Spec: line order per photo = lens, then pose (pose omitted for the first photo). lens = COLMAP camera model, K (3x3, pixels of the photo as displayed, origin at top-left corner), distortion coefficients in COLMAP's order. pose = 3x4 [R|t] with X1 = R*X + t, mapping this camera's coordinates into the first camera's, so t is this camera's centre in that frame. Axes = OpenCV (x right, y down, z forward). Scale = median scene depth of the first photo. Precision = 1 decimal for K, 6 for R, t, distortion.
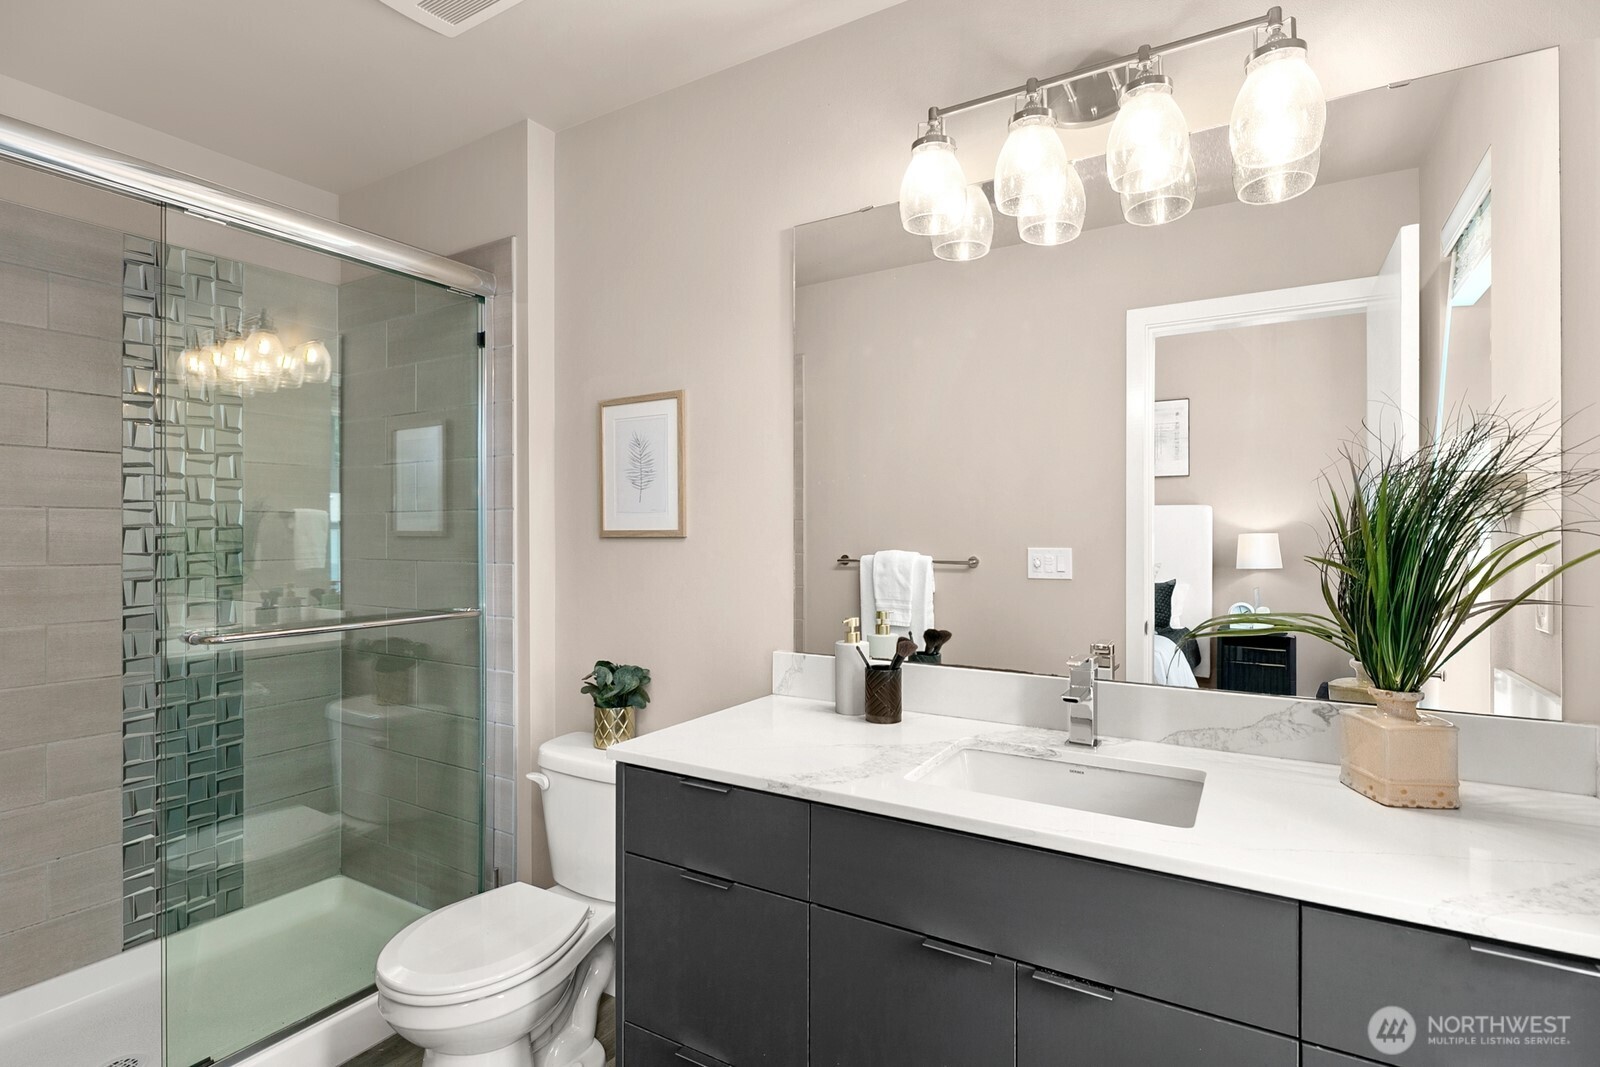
lens RADIAL K [[782.4, 0, 801.8], [0, 782.4, 531.2], [0, 0, 1]] dist [0.004309, 0.000790]
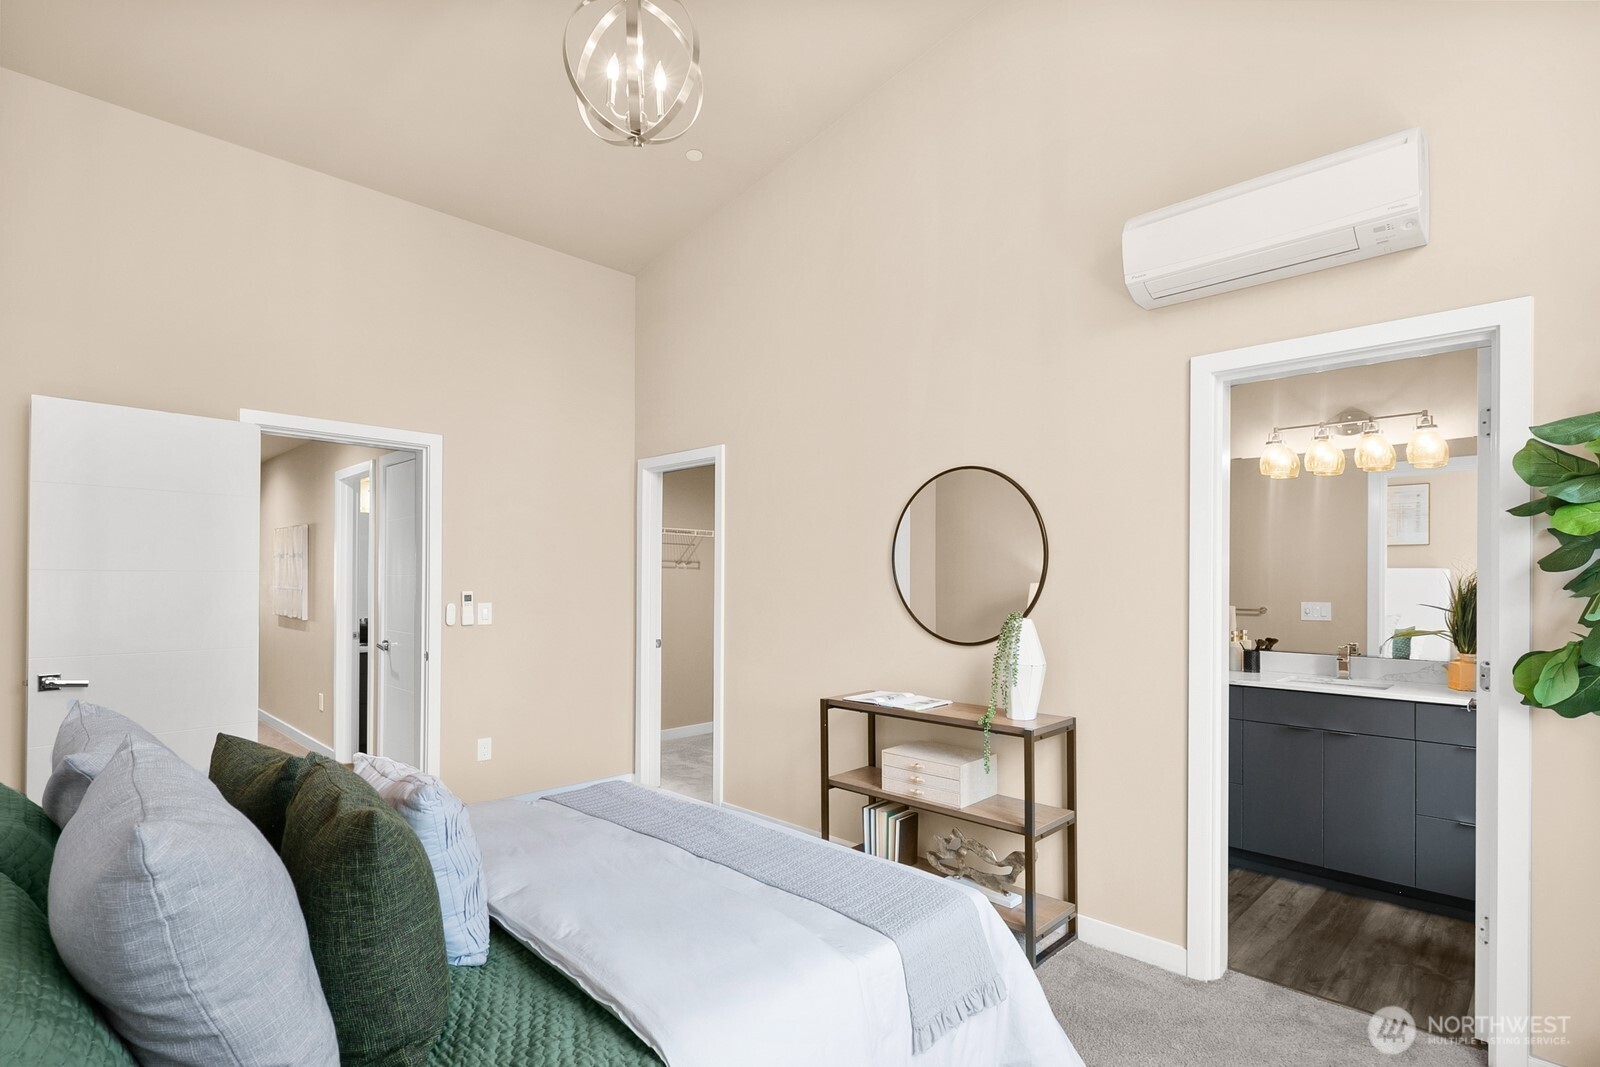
lens RADIAL K [[782.4, 0, 795.2], [0, 782.4, 567.5], [0, 0, 1]] dist [0.004309, 0.000790]
pose [[0.969795, 0.005809, -0.243853, -0.719469], [-0.008475, 0.999915, -0.009886, -0.054417], [0.243775, 0.011654, 0.969762, -1.827712]]
